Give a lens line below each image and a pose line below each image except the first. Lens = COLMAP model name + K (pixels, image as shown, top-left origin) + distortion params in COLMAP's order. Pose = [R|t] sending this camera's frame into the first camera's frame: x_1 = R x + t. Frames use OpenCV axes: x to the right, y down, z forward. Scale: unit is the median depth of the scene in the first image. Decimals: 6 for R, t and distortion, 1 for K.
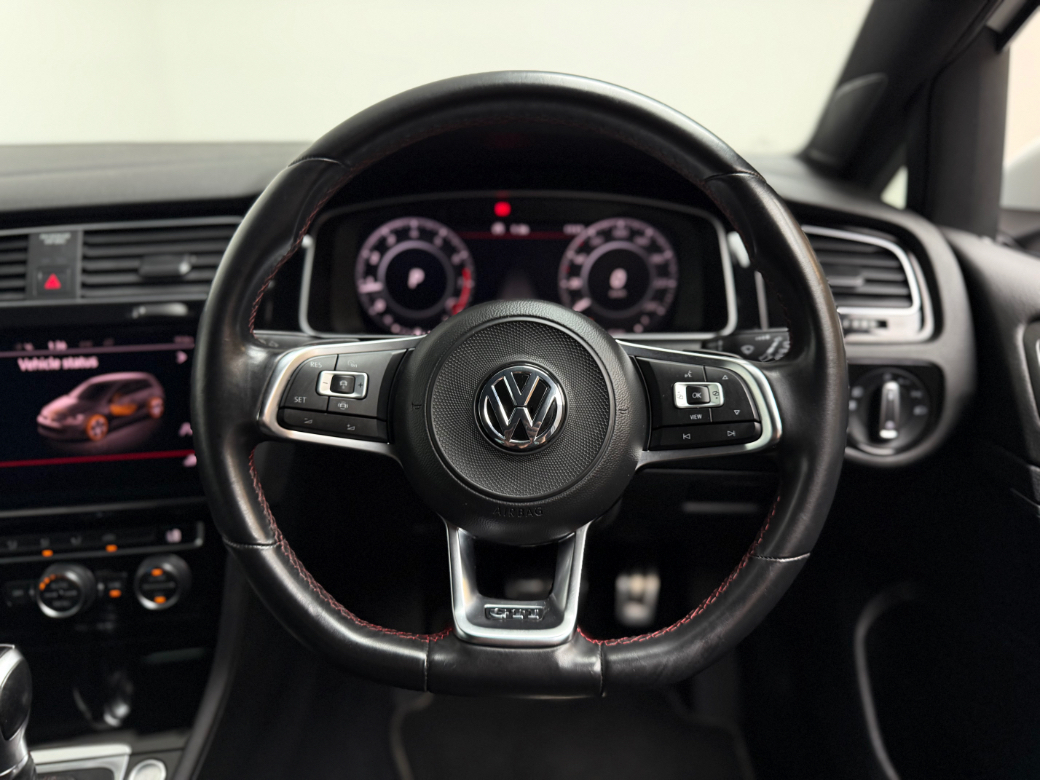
lens RADIAL K [[795.9, 0, 492.9], [0, 795.9, 387.5], [0, 0, 1]] dist [0.028870, -0.001858]
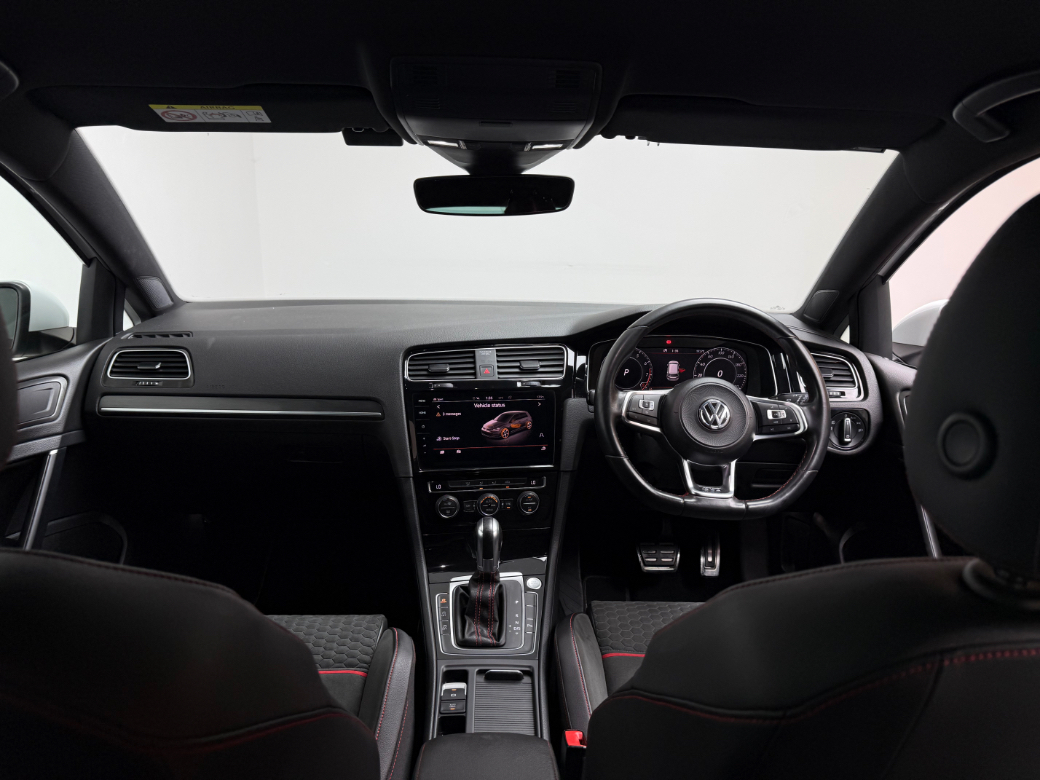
lens RADIAL K [[715.7, 0, 520.0], [0, 715.7, 390.0], [0, 0, 1]] dist [0.081980, -0.000377]
pose [[0.999699, 0.012388, 0.021180, -0.495683], [-0.009511, 0.991350, -0.130898, 0.196786], [-0.022619, 0.130657, 0.991170, -1.074830]]
